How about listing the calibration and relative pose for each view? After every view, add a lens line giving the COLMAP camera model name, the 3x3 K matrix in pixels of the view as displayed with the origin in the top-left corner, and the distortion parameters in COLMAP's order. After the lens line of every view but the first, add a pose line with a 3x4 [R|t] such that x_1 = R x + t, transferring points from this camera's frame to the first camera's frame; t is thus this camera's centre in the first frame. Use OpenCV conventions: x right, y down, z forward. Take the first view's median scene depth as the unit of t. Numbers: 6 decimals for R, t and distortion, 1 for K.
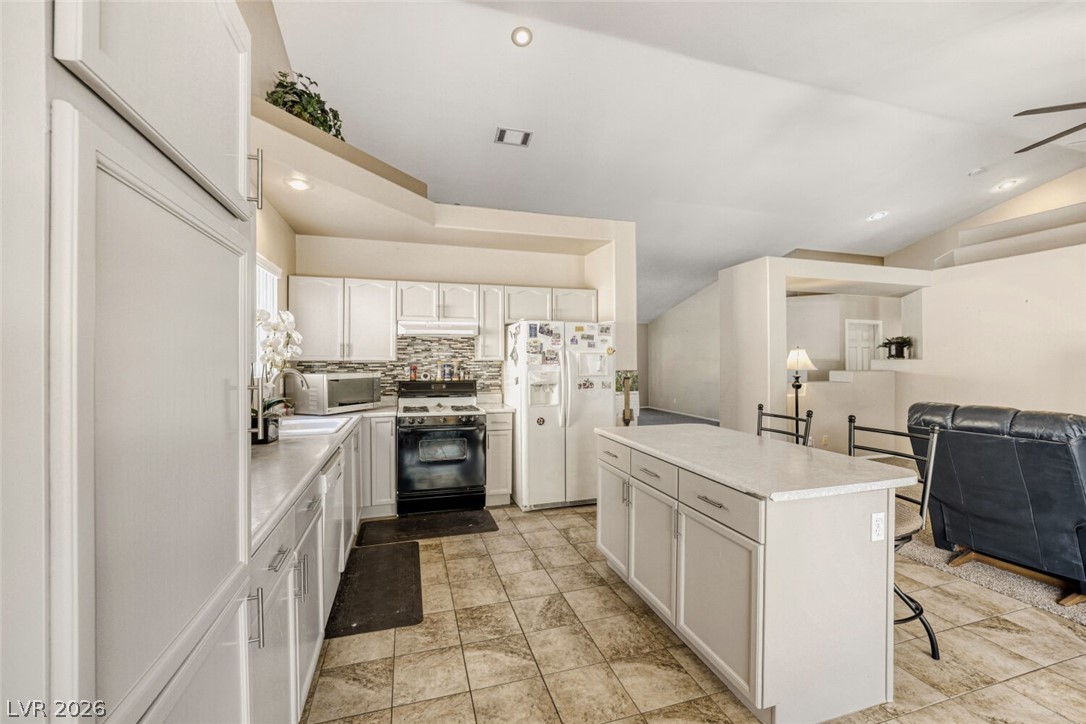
lens RADIAL K [[427.9, 0, 541.3], [0, 427.9, 358.7], [0, 0, 1]] dist [-0.010103, 0.000337]
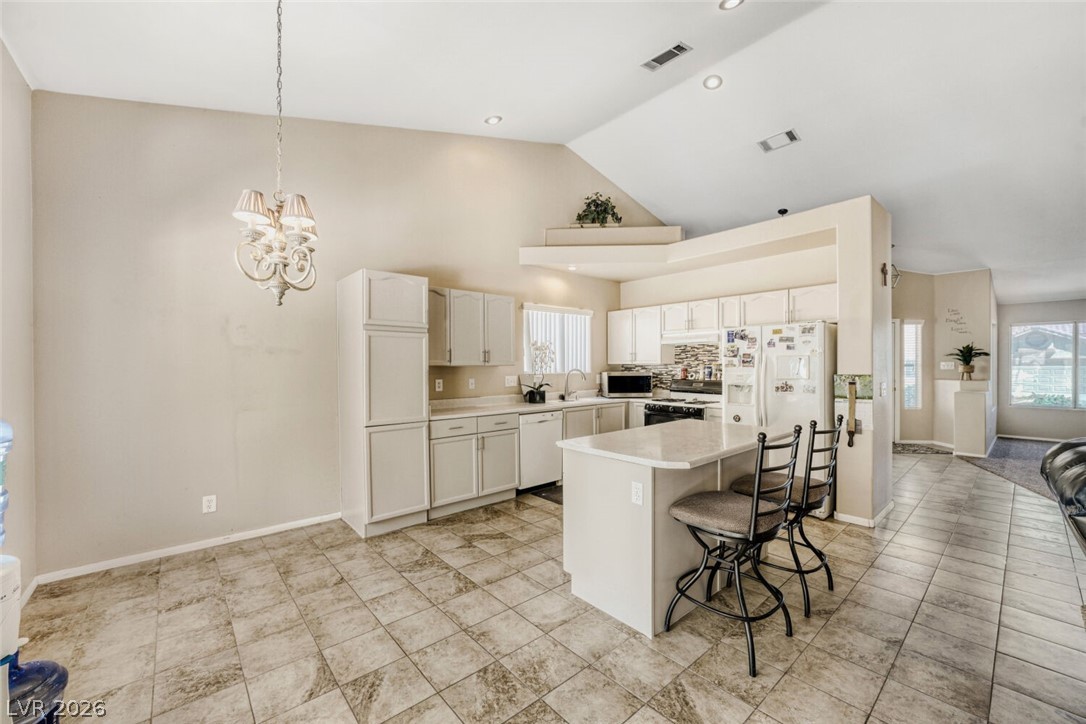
lens RADIAL K [[431.2, 0, 538.4], [0, 431.2, 368.3], [0, 0, 1]] dist [-0.011957, 0.000319]
pose [[0.406708, 0.006308, -0.913537, 0.776875], [0.010206, 0.999882, 0.011448, -0.001132], [0.913501, -0.013980, 0.406595, 0.081276]]
